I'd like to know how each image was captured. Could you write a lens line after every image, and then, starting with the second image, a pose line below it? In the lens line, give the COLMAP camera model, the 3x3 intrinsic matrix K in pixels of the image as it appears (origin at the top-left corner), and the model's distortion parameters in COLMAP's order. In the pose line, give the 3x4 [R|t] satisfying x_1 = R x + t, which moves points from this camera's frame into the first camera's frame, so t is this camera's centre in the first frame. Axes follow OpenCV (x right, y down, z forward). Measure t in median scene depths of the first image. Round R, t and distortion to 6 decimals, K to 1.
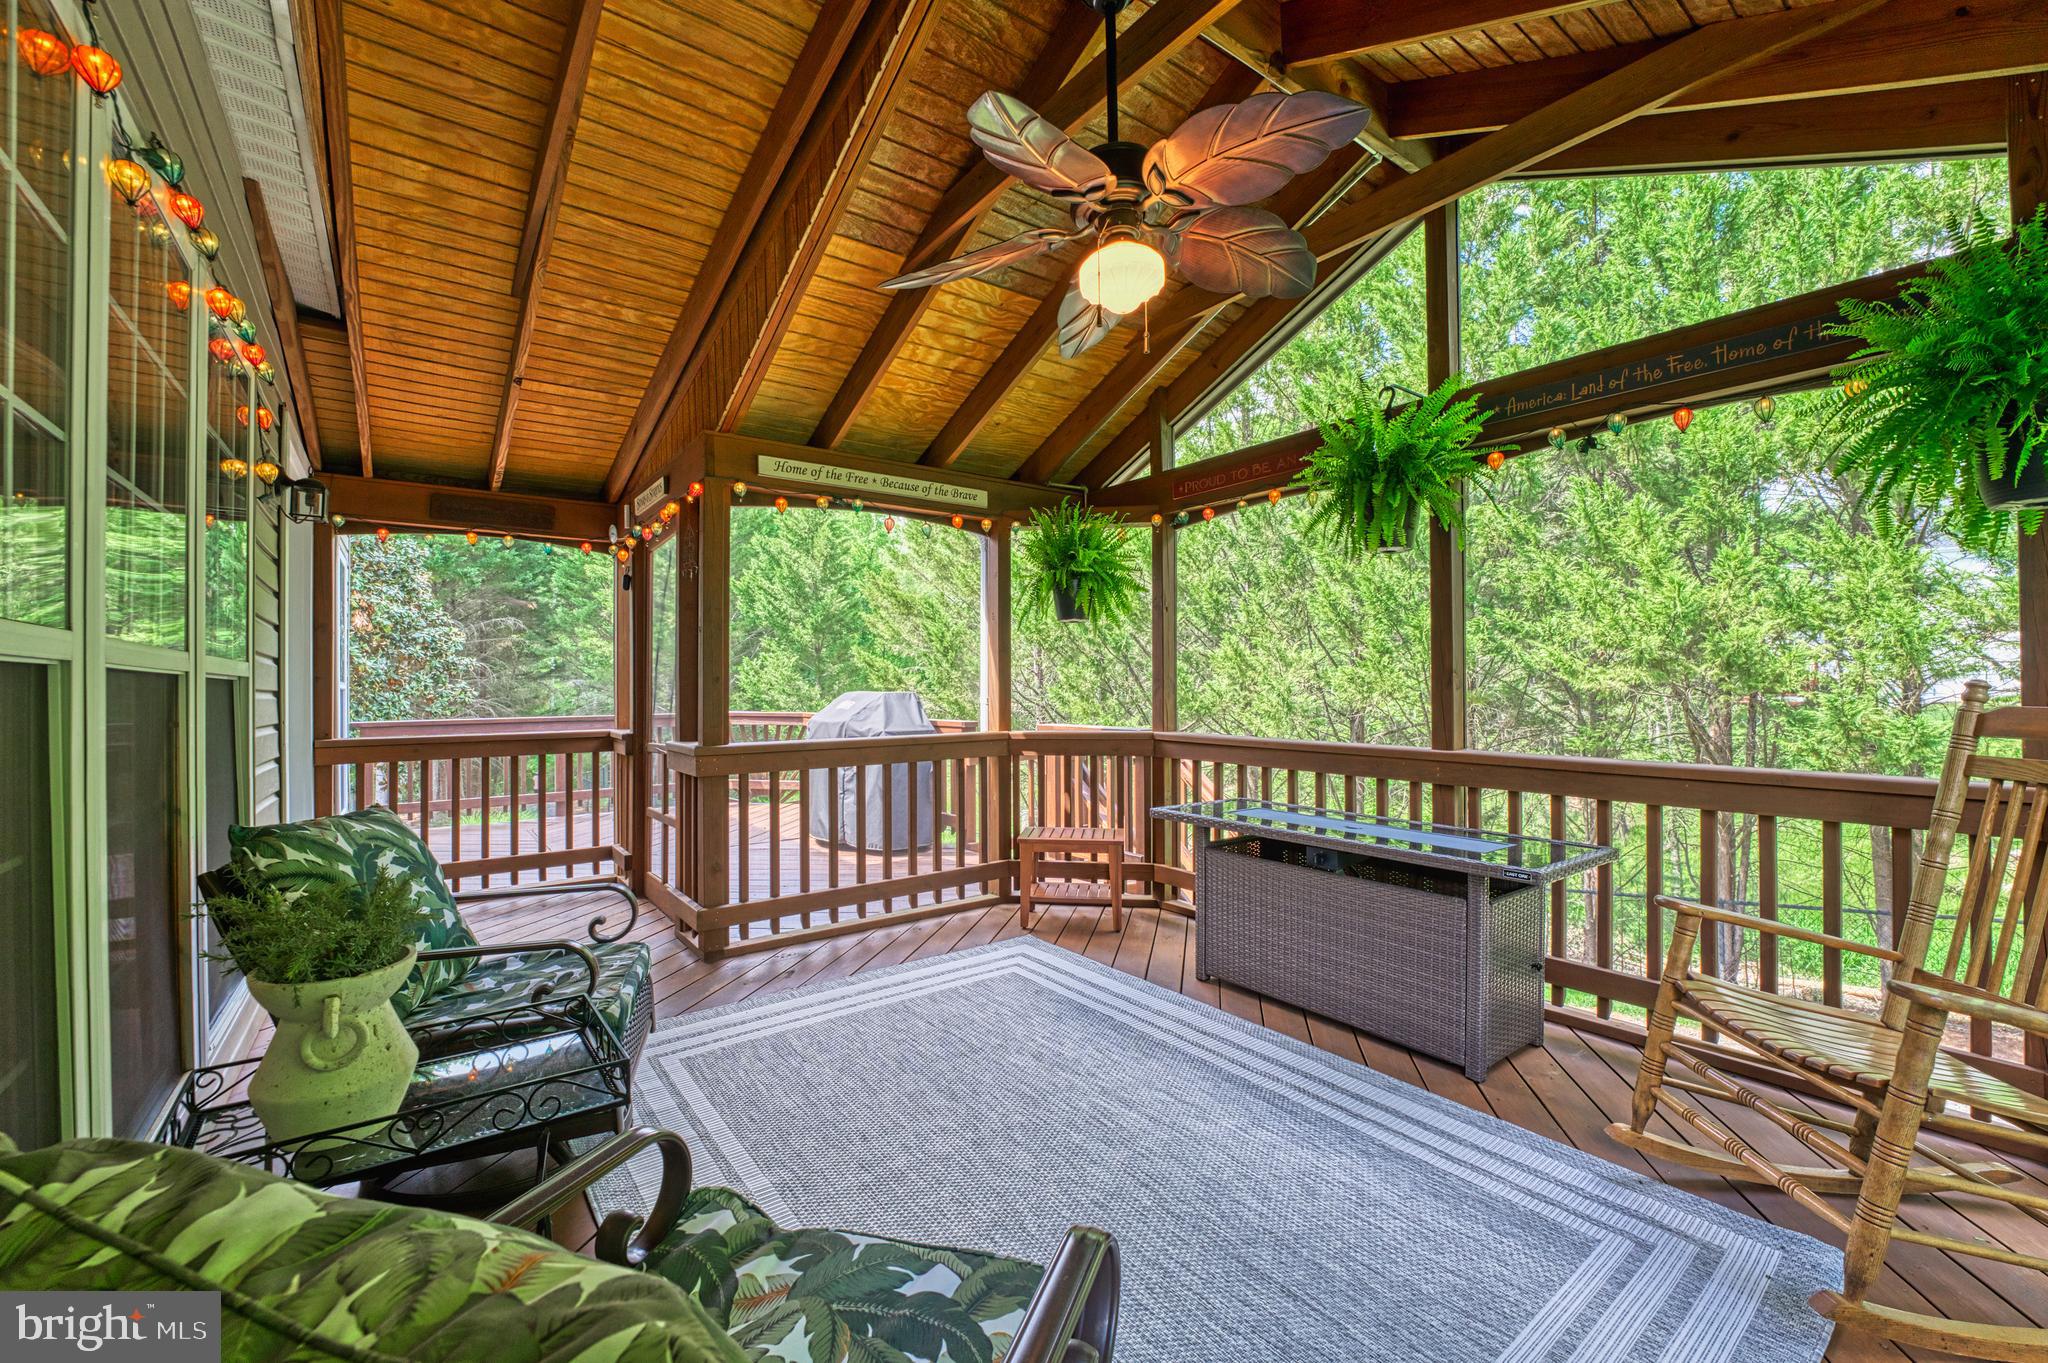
lens RADIAL K [[826.5, 0, 1015.6], [0, 826.5, 684.2], [0, 0, 1]] dist [-0.001253, -0.000334]
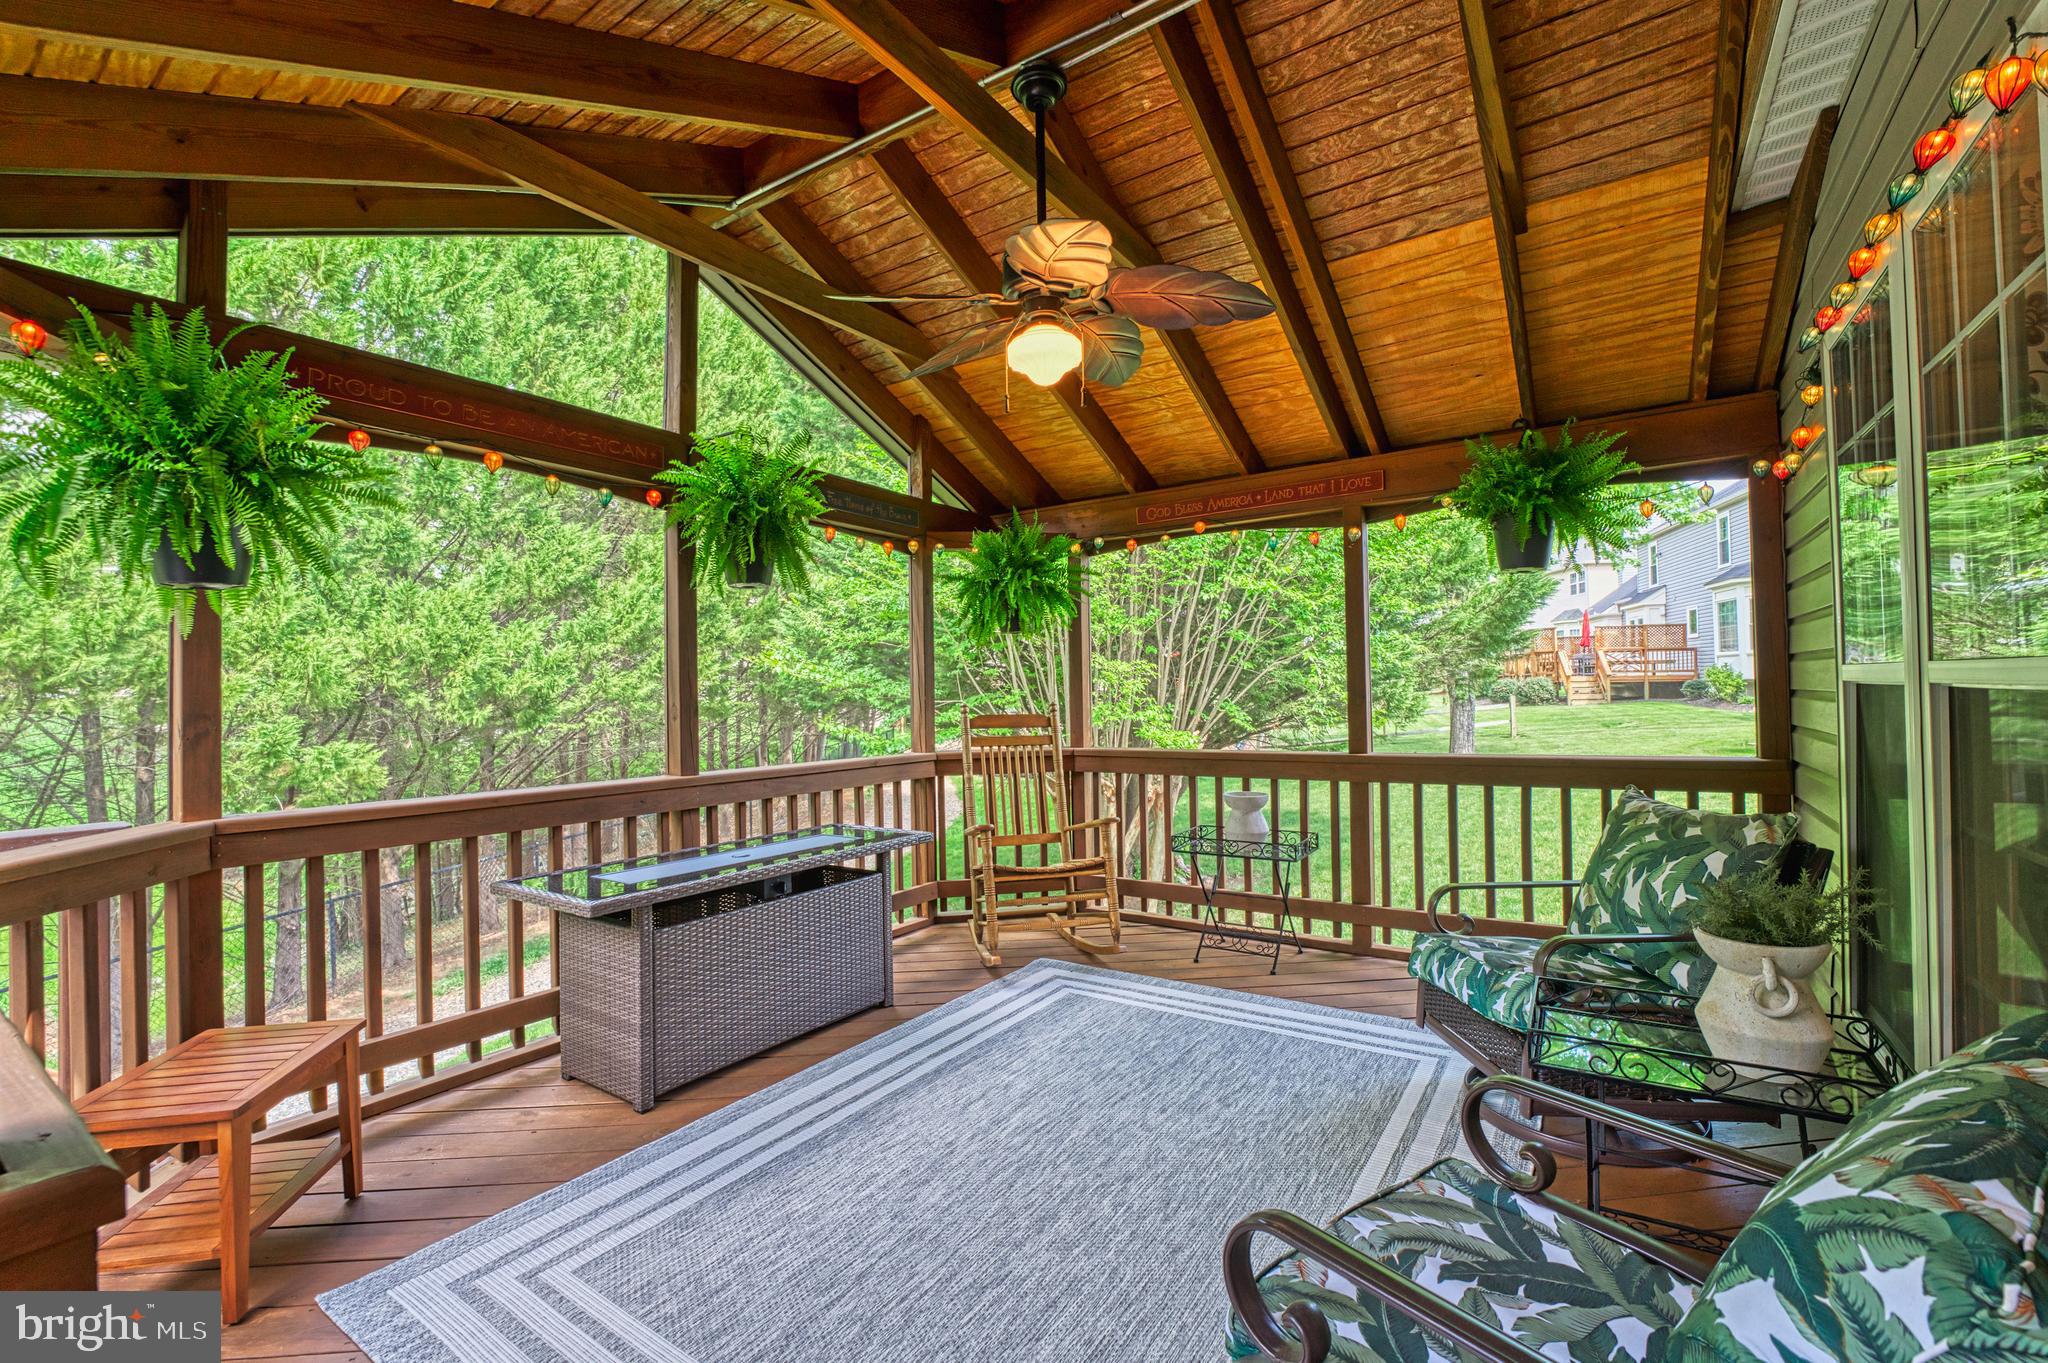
lens RADIAL K [[856.2, 0, 1024.0], [0, 856.2, 681.5], [0, 0, 1]] dist [0.000077, 0.000044]
pose [[-0.314469, 0.035147, 0.948617, -0.733813], [0.027194, 0.999238, -0.028007, 0.002420], [-0.948878, 0.016989, -0.315185, 1.072156]]
